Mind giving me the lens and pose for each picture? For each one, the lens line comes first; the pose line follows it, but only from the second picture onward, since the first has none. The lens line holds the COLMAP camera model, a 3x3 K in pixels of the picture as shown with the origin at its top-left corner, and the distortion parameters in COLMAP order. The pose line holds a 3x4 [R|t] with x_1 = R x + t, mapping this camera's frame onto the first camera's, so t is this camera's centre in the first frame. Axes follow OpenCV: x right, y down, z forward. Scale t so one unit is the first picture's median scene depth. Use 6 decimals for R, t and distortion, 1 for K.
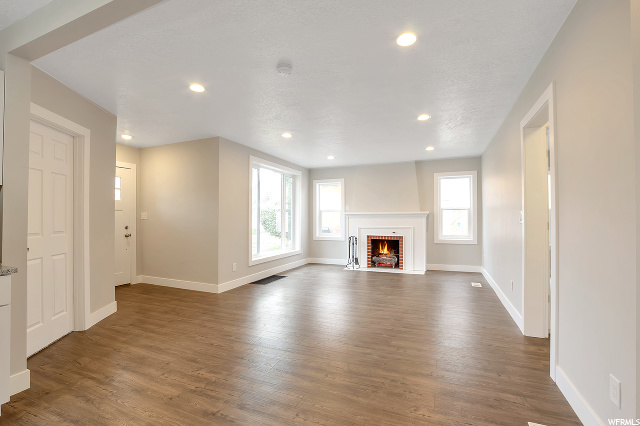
lens RADIAL K [[287.8, 0, 320.0], [0, 287.8, 213.0], [0, 0, 1]] dist [-0.023341, 0.000458]
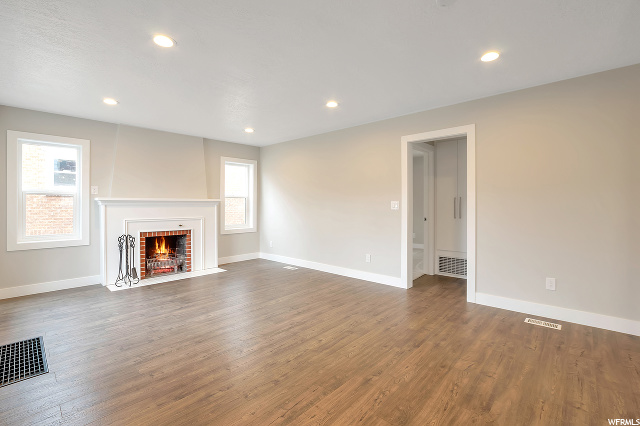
lens RADIAL K [[287.4, 0, 317.6], [0, 287.4, 204.5], [0, 0, 1]] dist [-0.029501, 0.000217]
pose [[0.338345, 0.005345, 0.941007, -0.411073], [-0.014248, 0.999898, -0.000557, 0.008884], [-0.940914, -0.013219, 0.338387, 0.492056]]
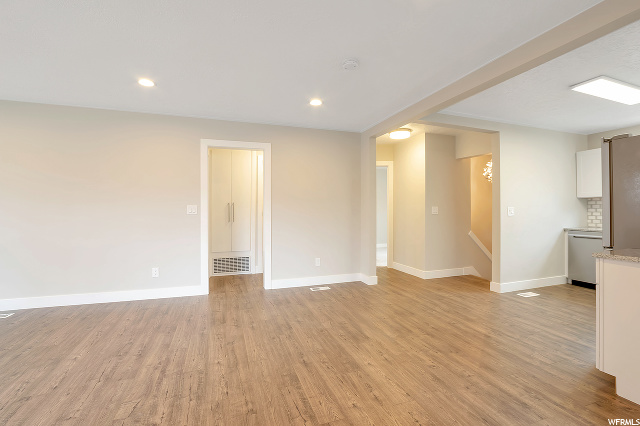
lens RADIAL K [[293.2, 0, 323.2], [0, 293.2, 187.2], [0, 0, 1]] dist [-0.024241, 0.001462]
pose [[-0.676693, 0.057784, 0.733995, -0.392431], [-0.006350, 0.996420, -0.084297, 0.012970], [-0.736238, -0.061704, -0.673903, 0.830419]]
